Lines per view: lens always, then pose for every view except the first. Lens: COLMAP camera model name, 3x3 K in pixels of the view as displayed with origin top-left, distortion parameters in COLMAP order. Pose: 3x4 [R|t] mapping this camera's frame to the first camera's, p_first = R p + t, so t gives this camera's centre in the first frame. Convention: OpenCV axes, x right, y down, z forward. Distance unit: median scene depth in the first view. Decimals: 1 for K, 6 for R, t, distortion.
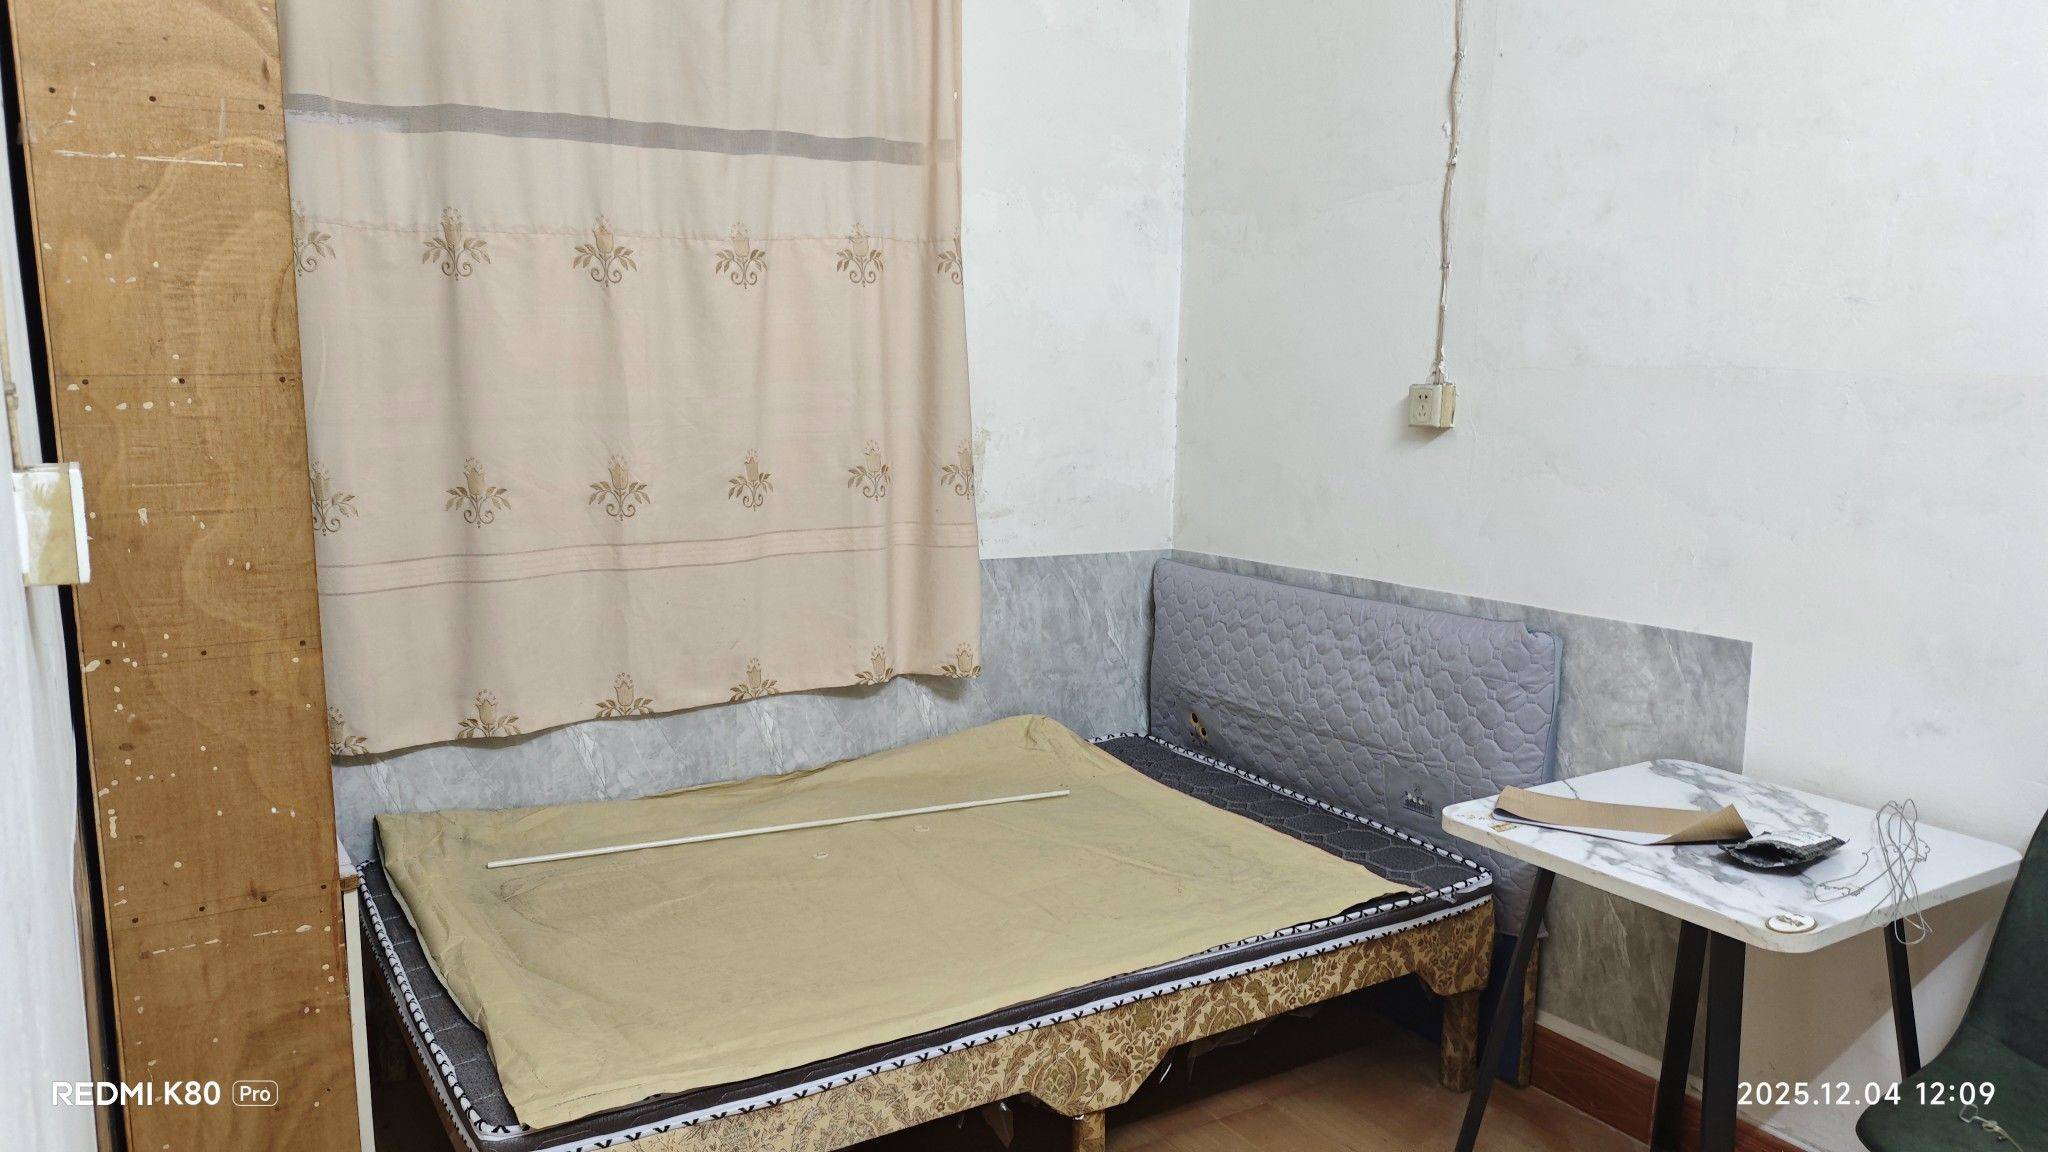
lens RADIAL K [[1494.4, 0, 1021.2], [0, 1494.4, 596.0], [0, 0, 1]] dist [0.114268, -0.248044]
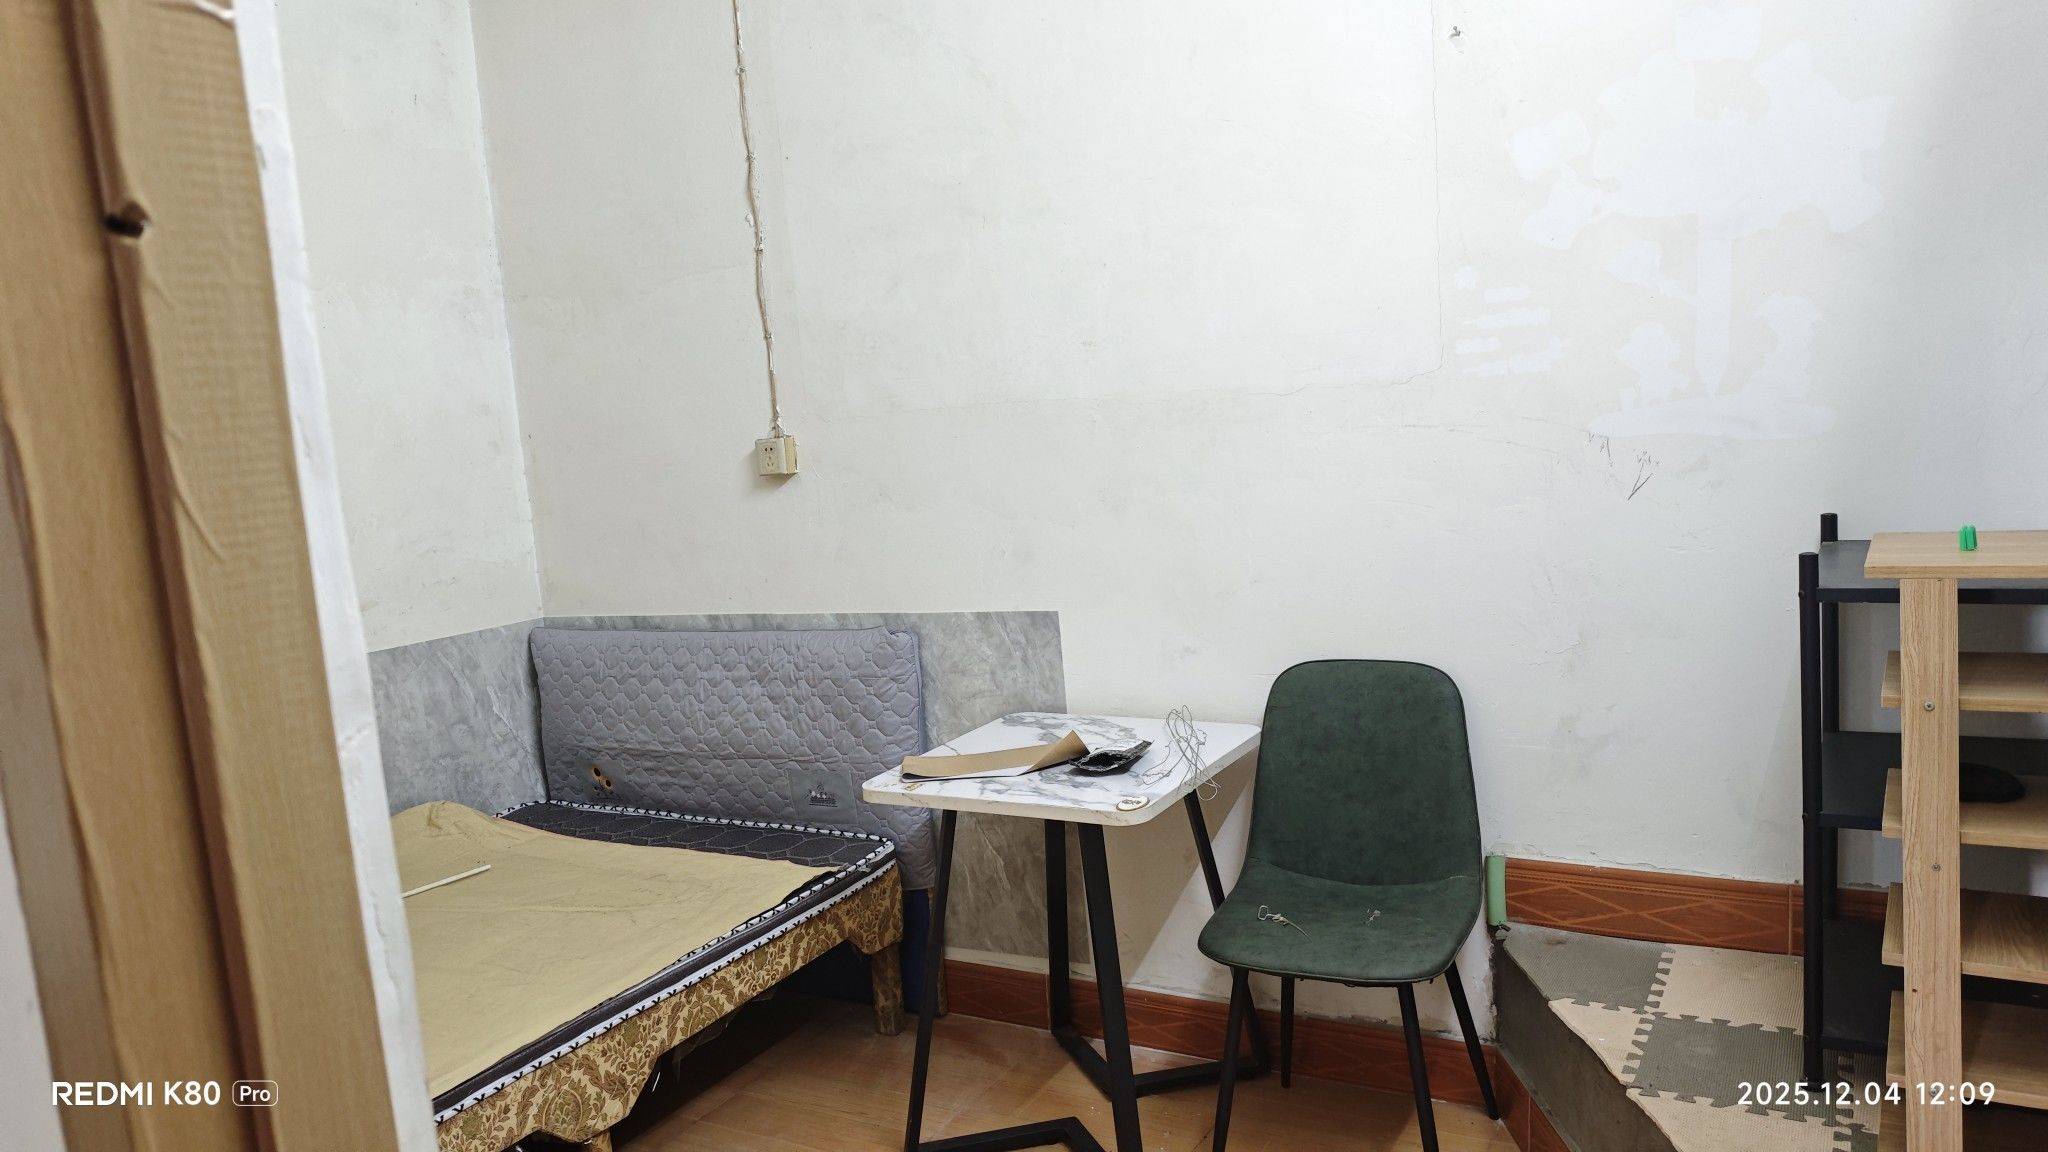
lens RADIAL K [[1494.4, 0, 1021.2], [0, 1494.4, 596.0], [0, 0, 1]] dist [0.114268, -0.248044]
pose [[0.880998, -0.145995, 0.450031, -0.104245], [0.164357, 0.986399, -0.001753, 0.013594], [-0.443655, 0.075511, 0.893011, -0.111938]]
